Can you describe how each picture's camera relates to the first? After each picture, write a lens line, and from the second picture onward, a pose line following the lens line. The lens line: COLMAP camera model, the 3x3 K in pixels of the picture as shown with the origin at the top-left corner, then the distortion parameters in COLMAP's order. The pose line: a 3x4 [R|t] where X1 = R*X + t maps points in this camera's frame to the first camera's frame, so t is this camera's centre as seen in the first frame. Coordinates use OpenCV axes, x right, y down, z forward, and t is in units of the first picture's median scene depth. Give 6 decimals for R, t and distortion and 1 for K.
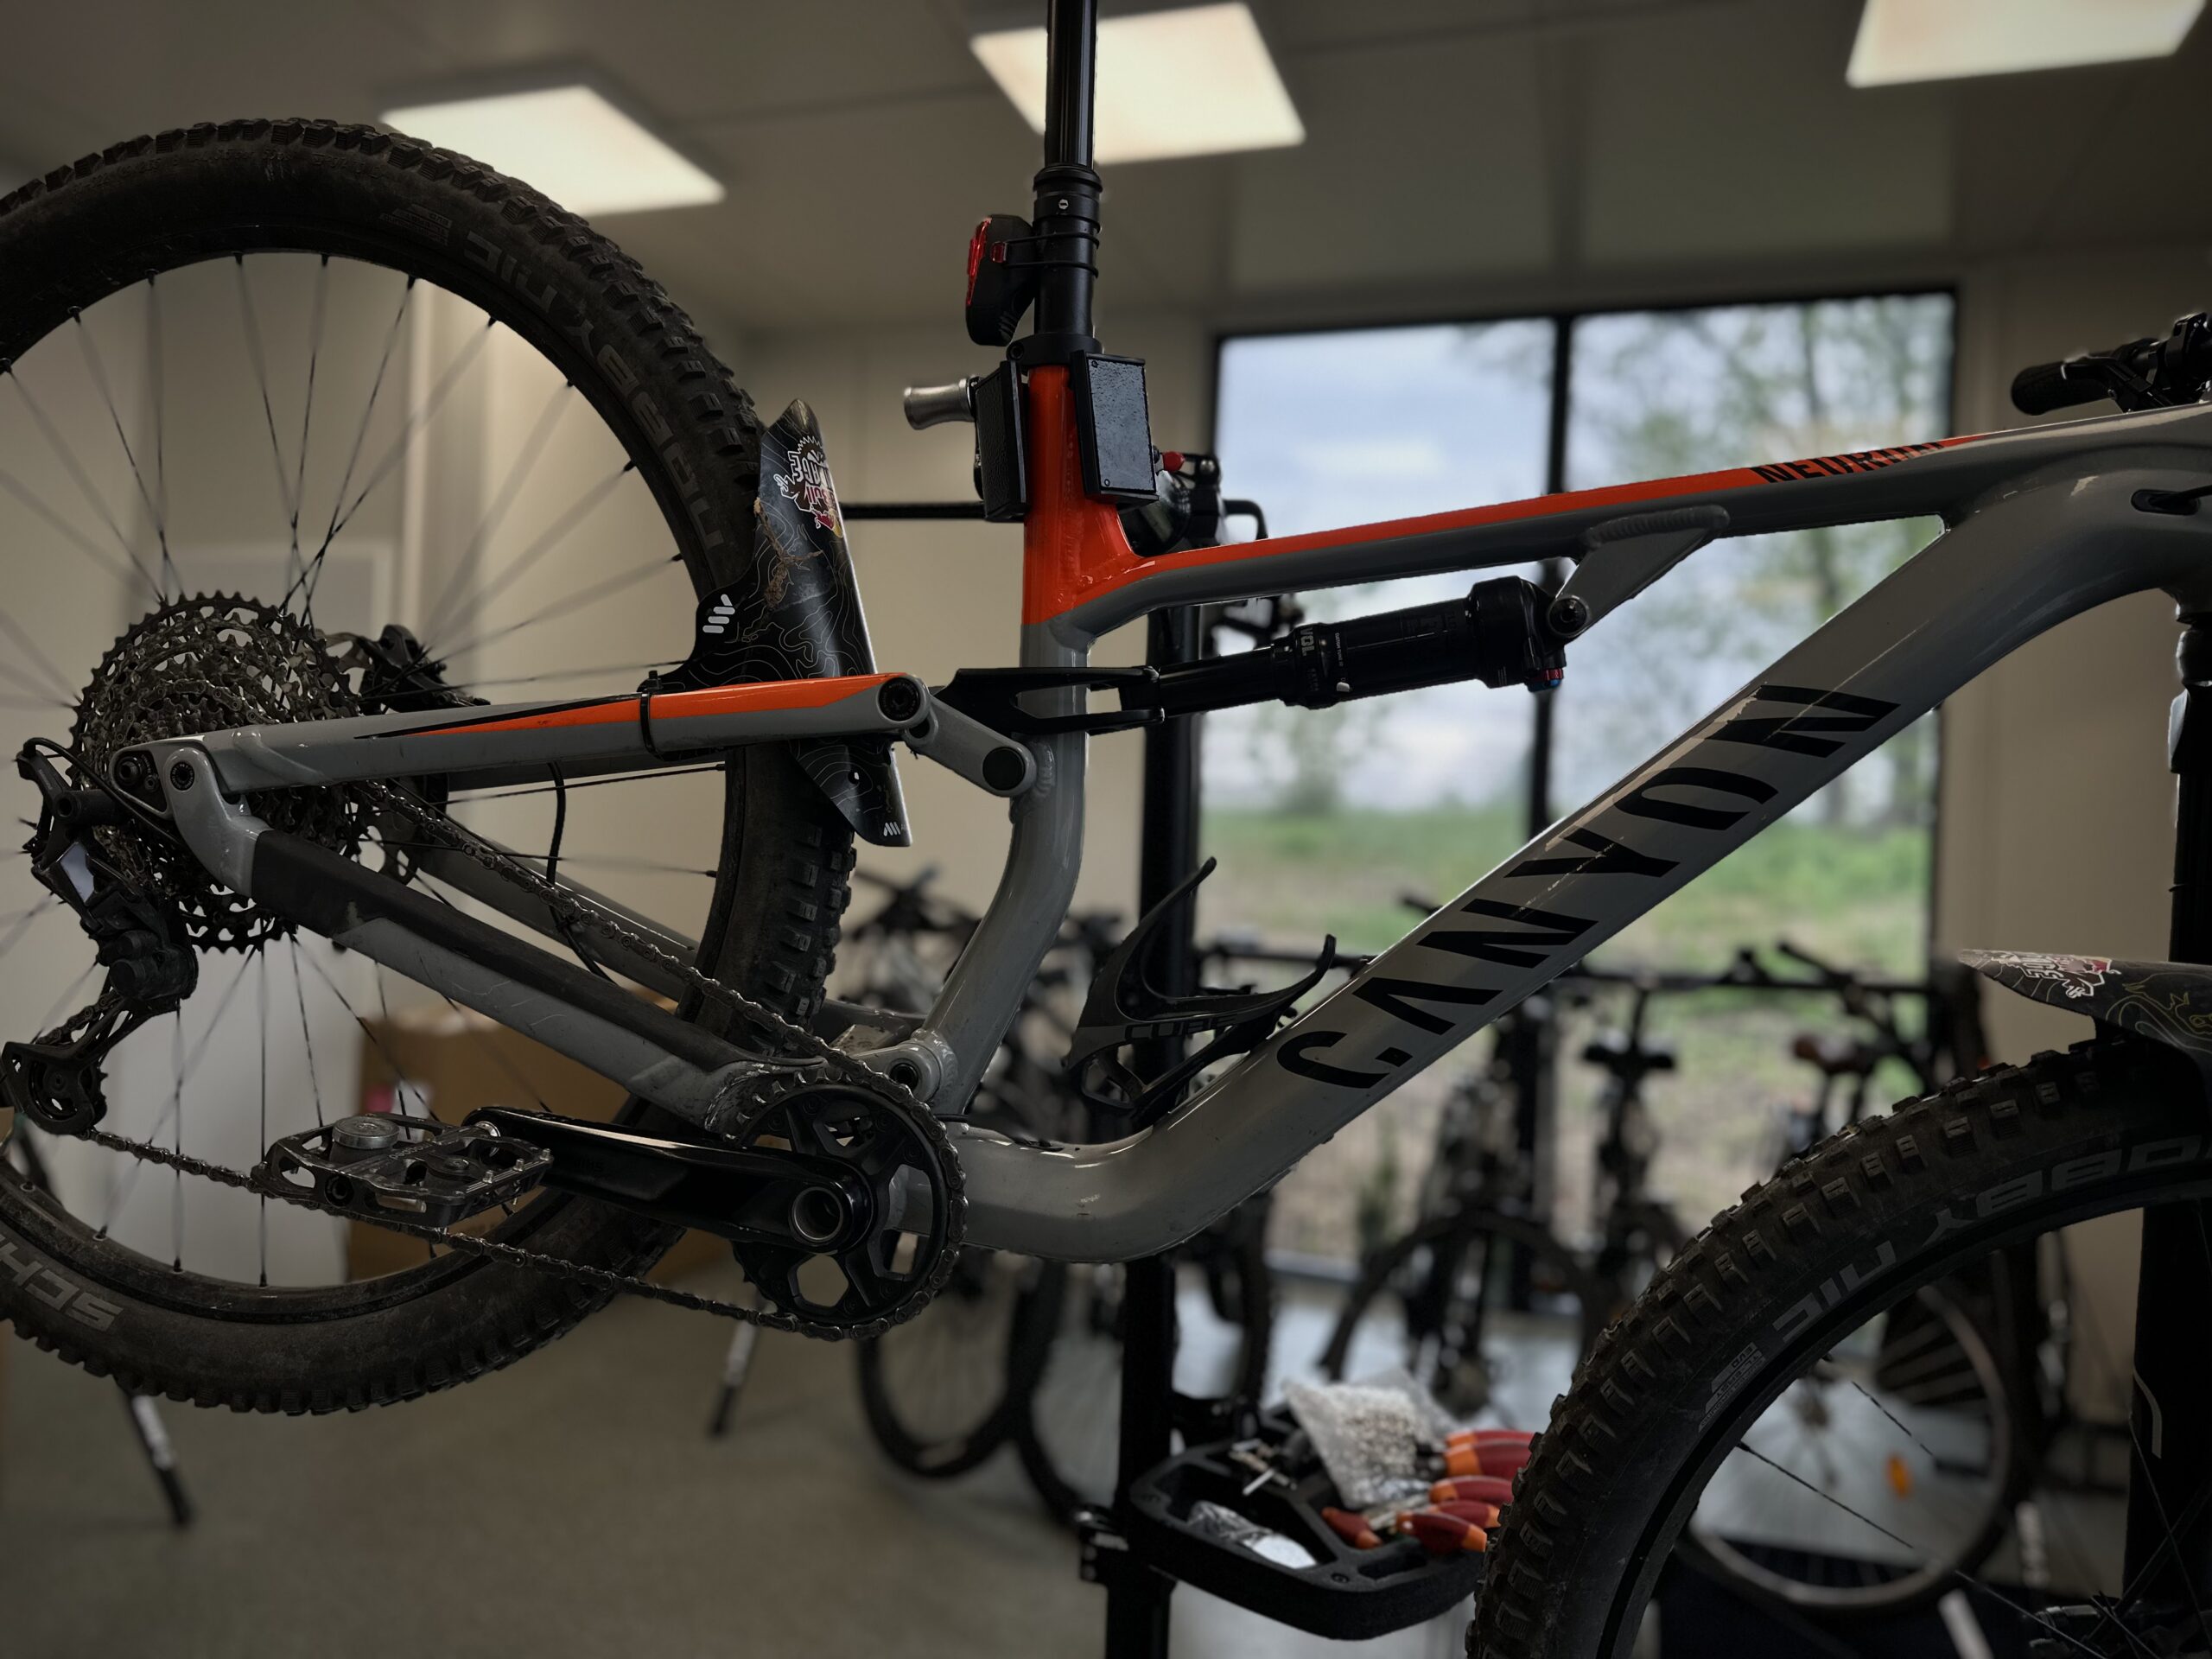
lens RADIAL K [[1557.9, 0, 1111.0], [0, 1557.9, 837.1], [0, 0, 1]] dist [-0.009055, -0.004264]
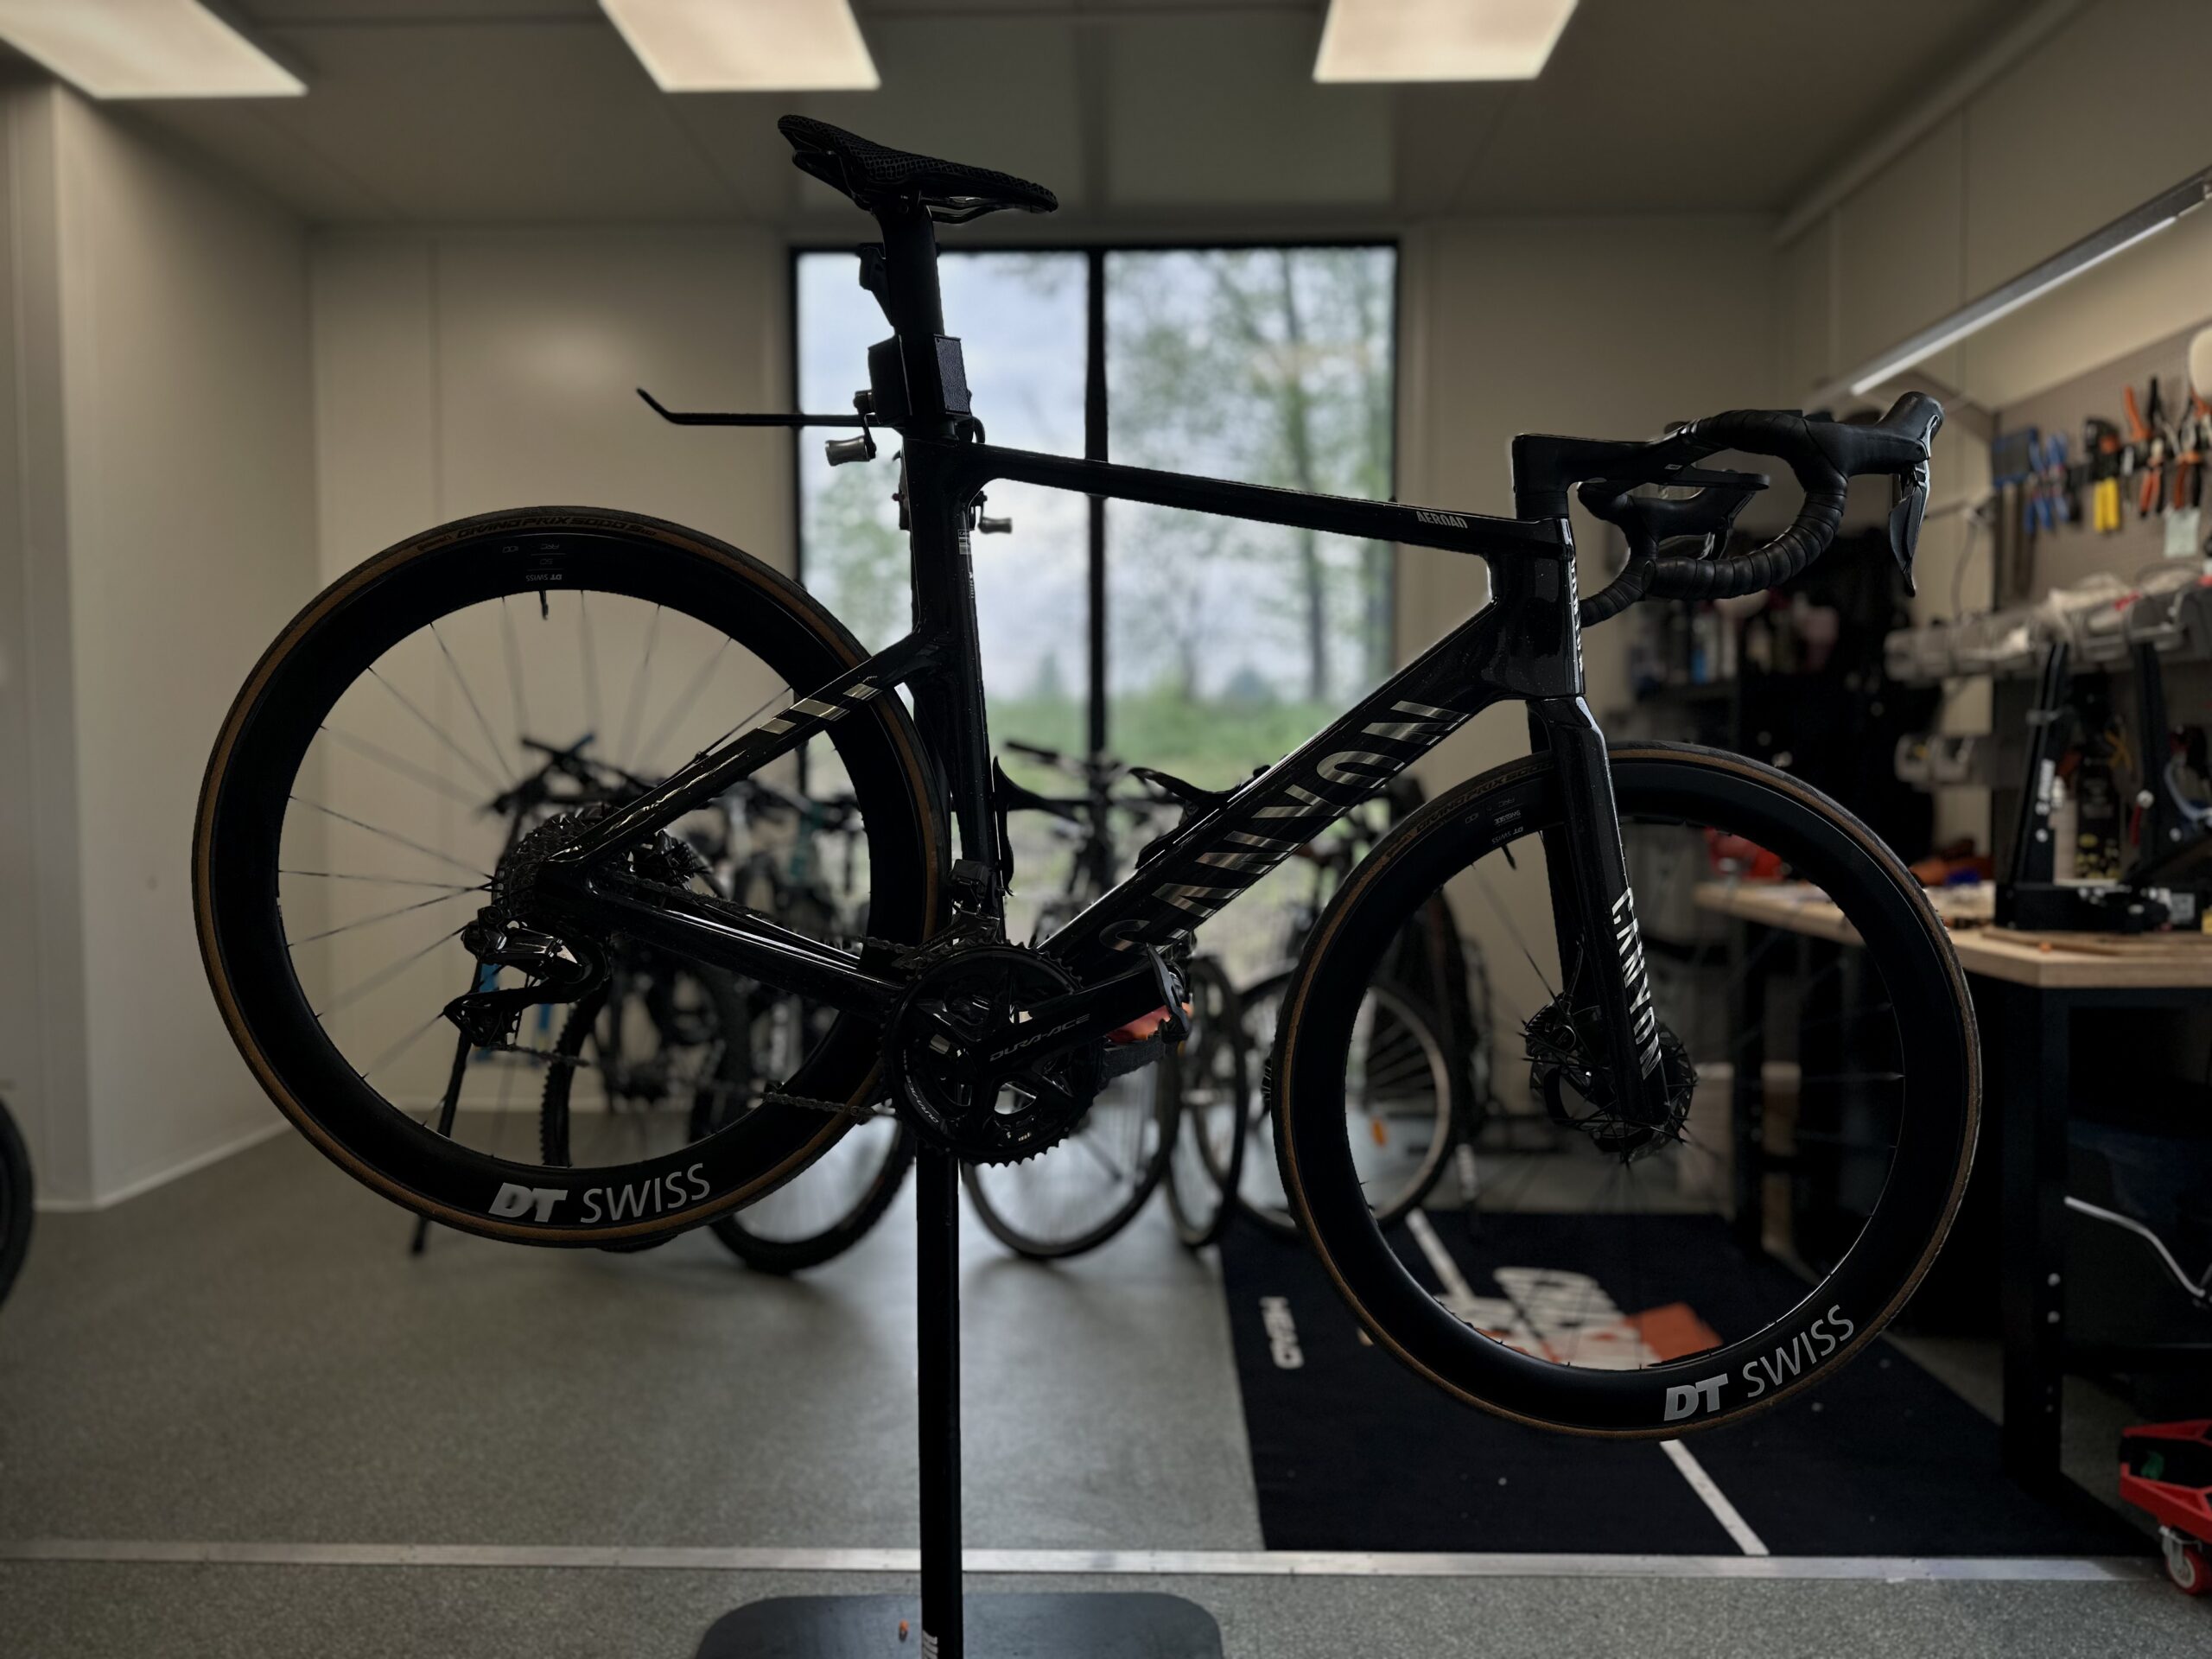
lens RADIAL K [[1557.9, 0, 1111.0], [0, 1557.9, 837.1], [0, 0, 1]] dist [-0.009055, -0.004264]
pose [[0.953965, -0.057248, 0.294405, -0.065495], [0.039050, 0.996966, 0.067327, 0.026944], [-0.297366, -0.052731, 0.953306, -0.138665]]
